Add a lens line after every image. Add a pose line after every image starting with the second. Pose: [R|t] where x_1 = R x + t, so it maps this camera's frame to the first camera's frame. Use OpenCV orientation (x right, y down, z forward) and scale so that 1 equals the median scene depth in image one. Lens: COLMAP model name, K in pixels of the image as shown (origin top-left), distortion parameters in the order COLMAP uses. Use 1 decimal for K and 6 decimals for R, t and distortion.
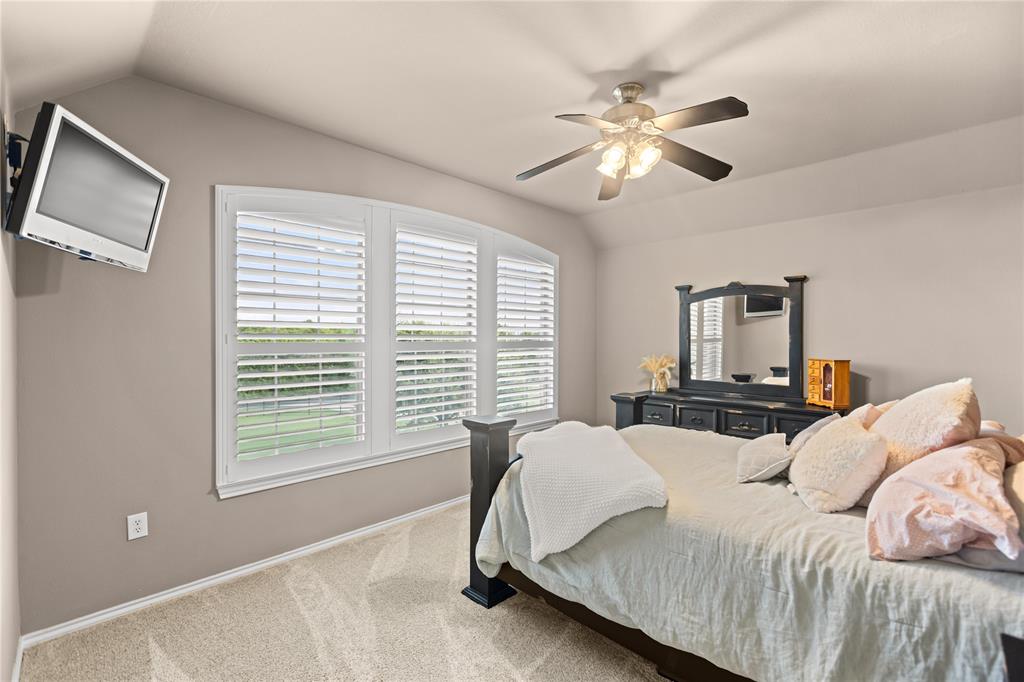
lens RADIAL K [[453.6, 0, 512.0], [0, 453.6, 337.8], [0, 0, 1]] dist [-0.004298, 0.000027]
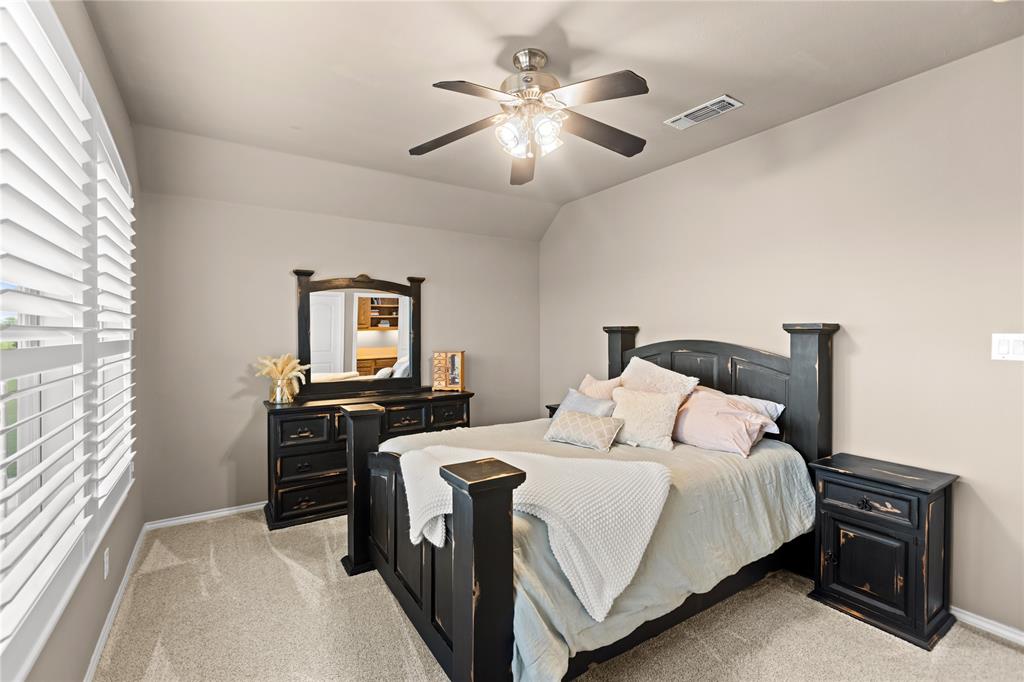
lens RADIAL K [[453.6, 0, 504.8], [0, 453.6, 335.8], [0, 0, 1]] dist [-0.004298, 0.000027]
pose [[0.226207, -0.008489, 0.974042, -0.417140], [0.001265, 0.999964, 0.008422, -0.002442], [-0.974079, -0.000673, 0.226209, 0.555400]]
